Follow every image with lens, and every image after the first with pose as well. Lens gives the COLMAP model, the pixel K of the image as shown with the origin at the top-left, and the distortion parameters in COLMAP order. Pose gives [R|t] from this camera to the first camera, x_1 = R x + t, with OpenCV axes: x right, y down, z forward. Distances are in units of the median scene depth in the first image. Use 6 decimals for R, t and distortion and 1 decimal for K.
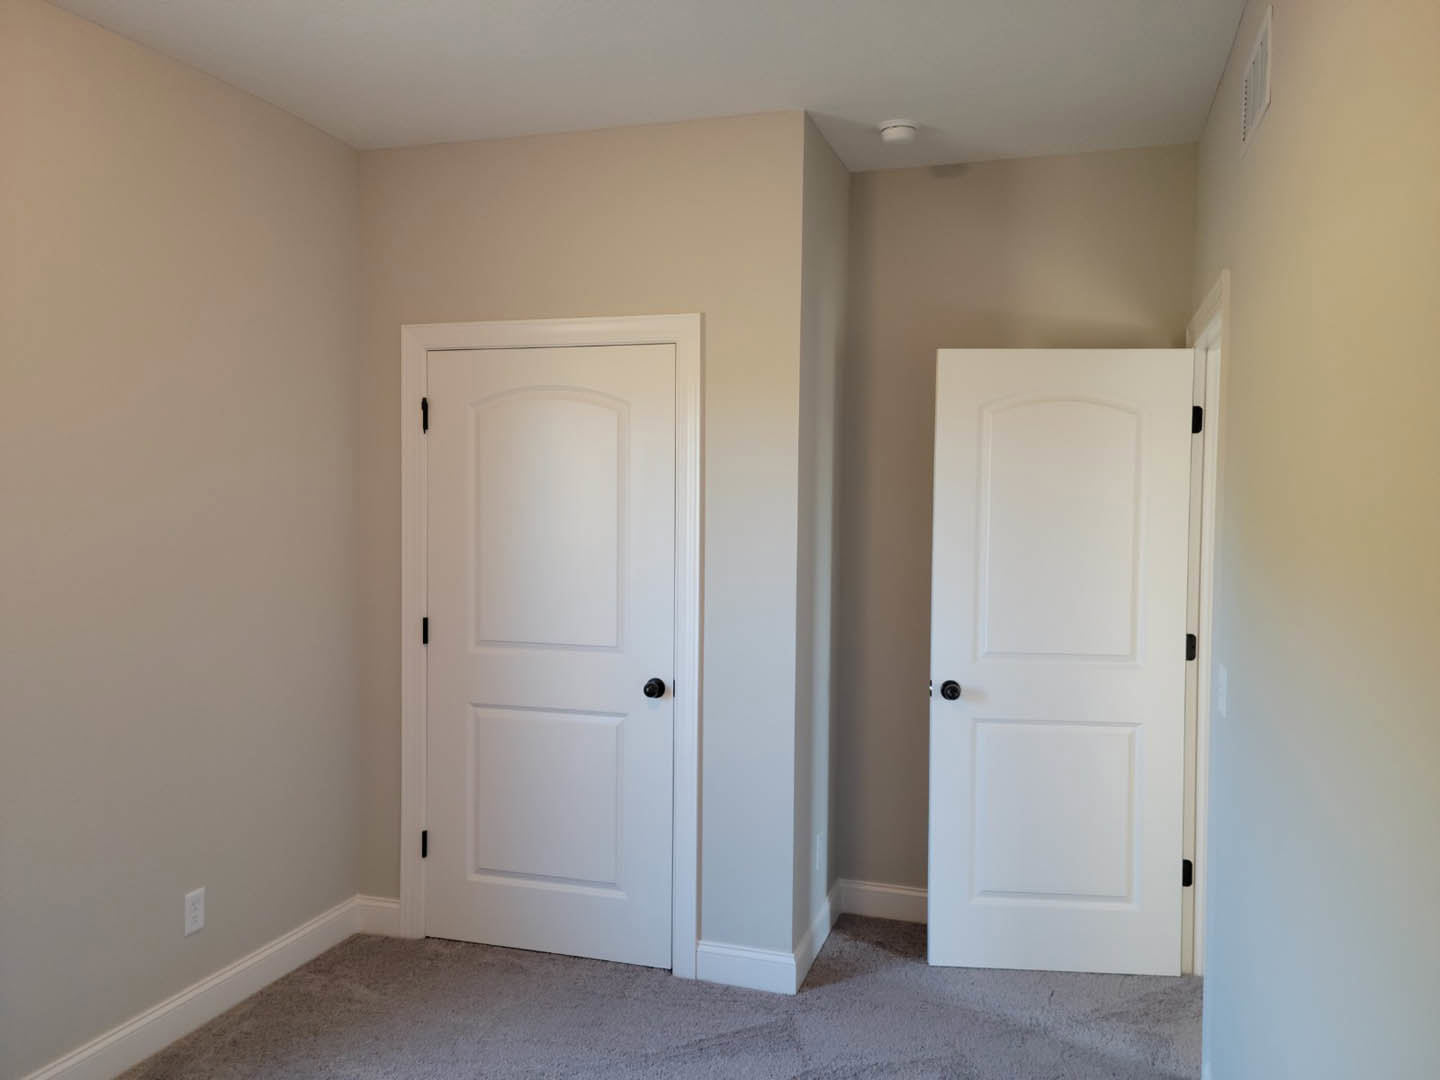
lens RADIAL K [[1120.7, 0, 748.5], [0, 1120.7, 540.4], [0, 0, 1]] dist [0.107698, -0.134175]
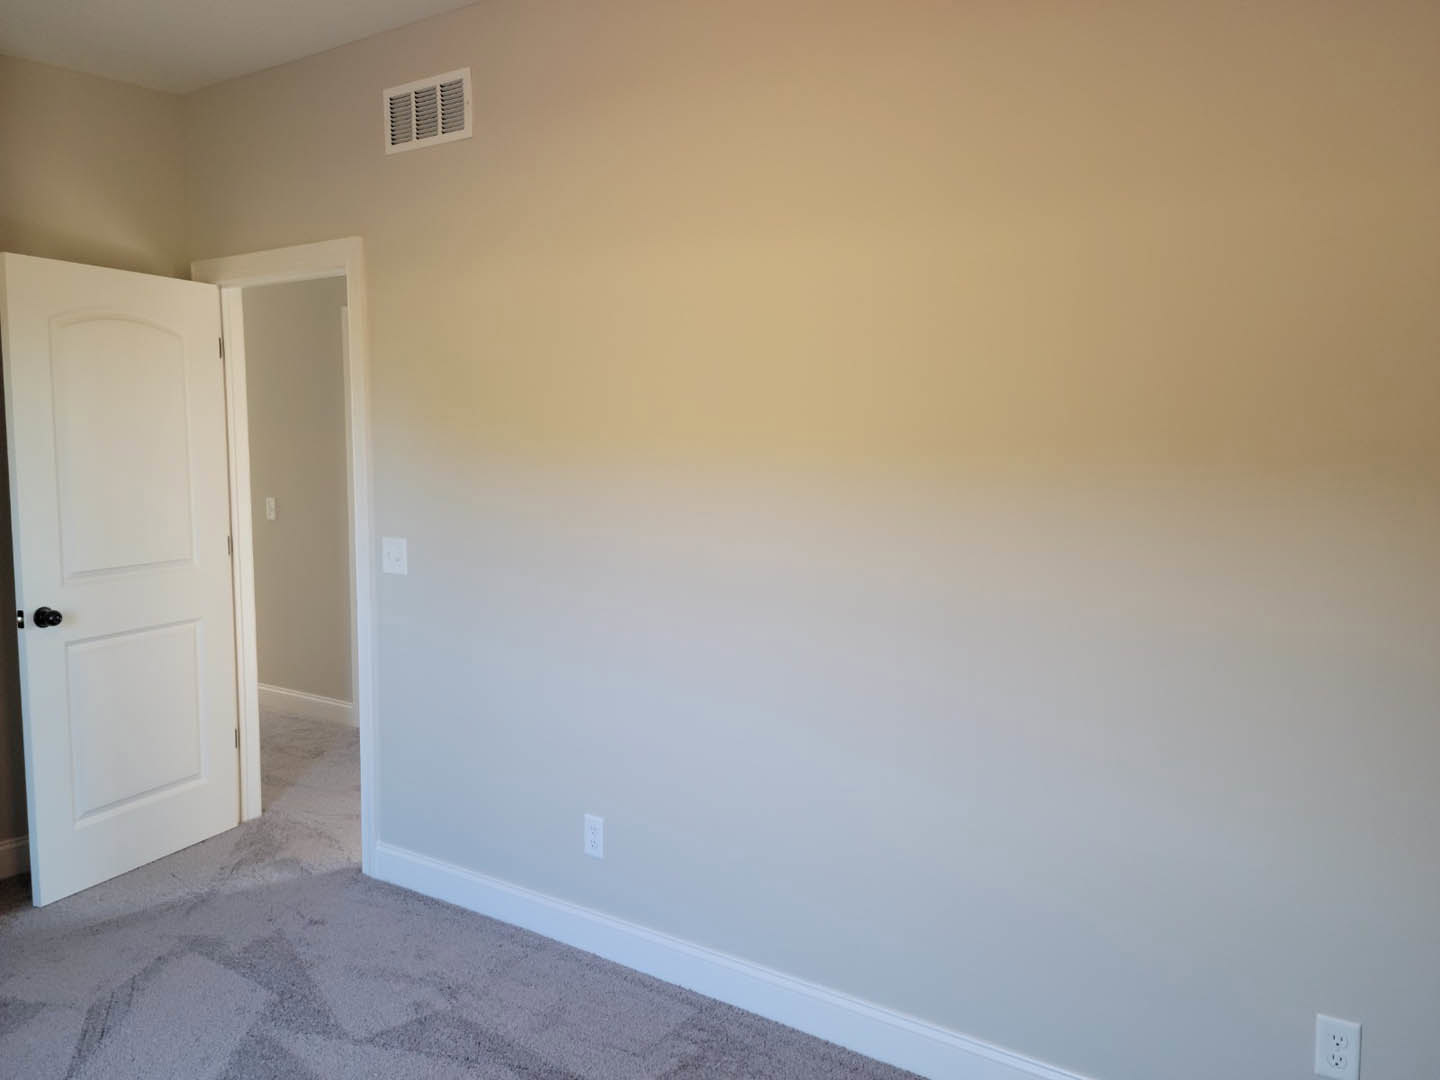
lens RADIAL K [[1120.7, 0, 730.9], [0, 1120.7, 536.3], [0, 0, 1]] dist [0.107698, -0.134175]
pose [[0.317445, -0.093268, 0.943679, -0.539667], [0.035410, 0.995623, 0.086490, 0.001972], [-0.947615, 0.005960, 0.319358, 0.144611]]
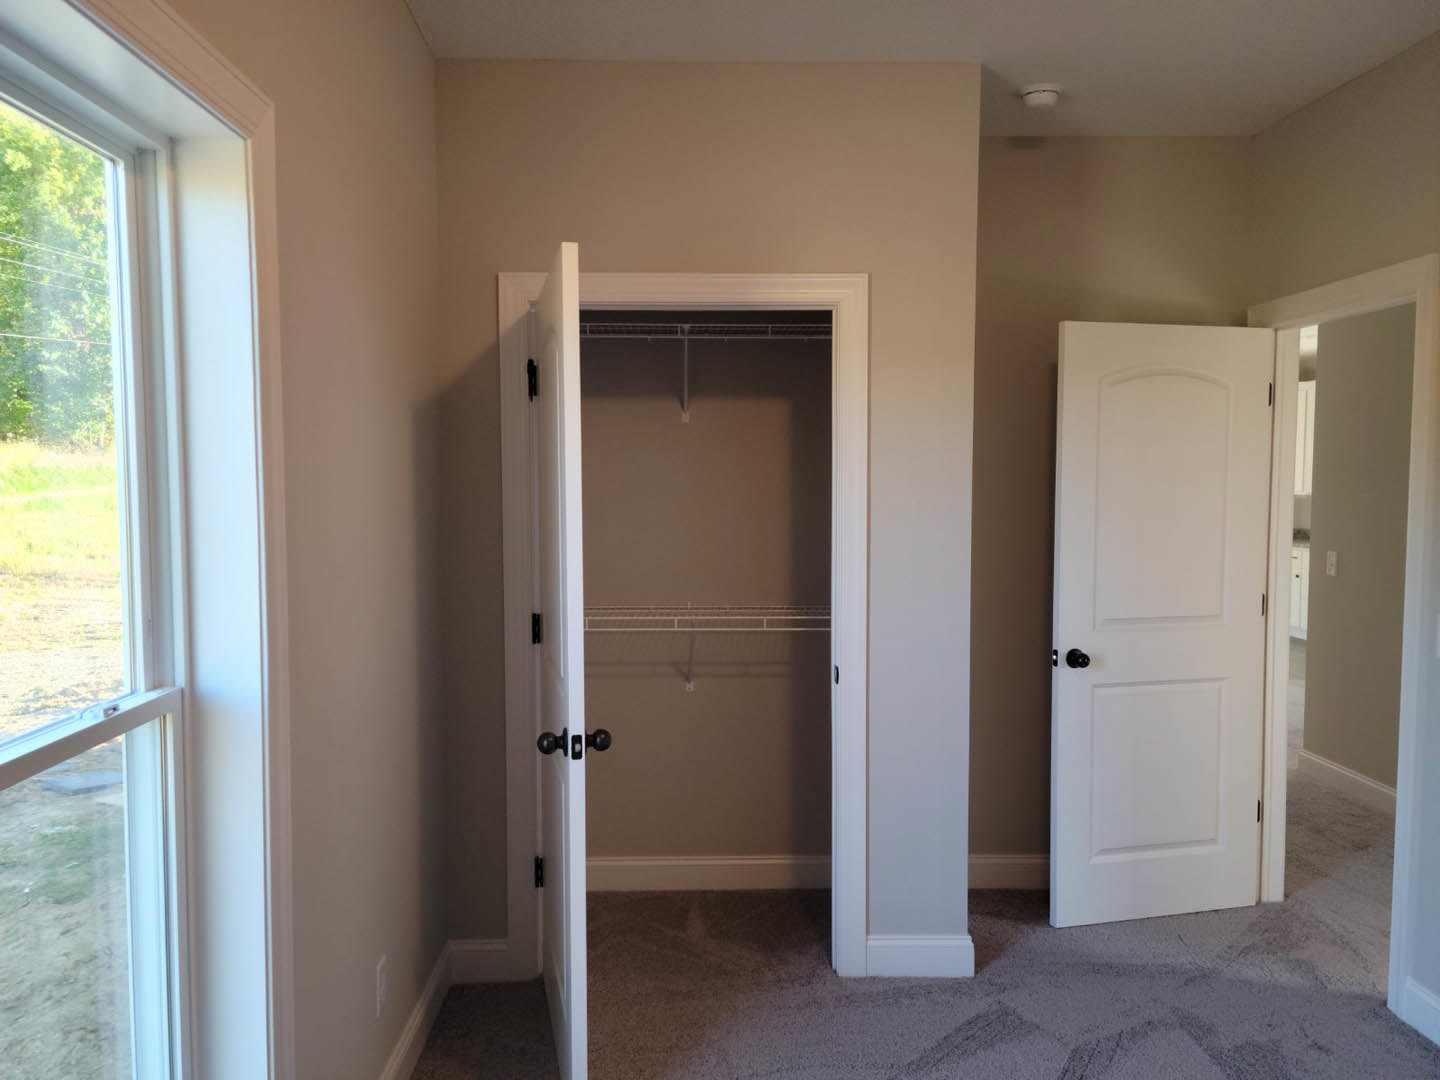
lens RADIAL K [[1120.7, 0, 715.0], [0, 1120.7, 545.2], [0, 0, 1]] dist [0.107698, -0.134175]
pose [[0.943316, -0.030196, 0.330519, -0.461583], [0.020560, 0.999257, 0.032612, -0.009179], [-0.331258, -0.023968, 0.943236, 0.147101]]
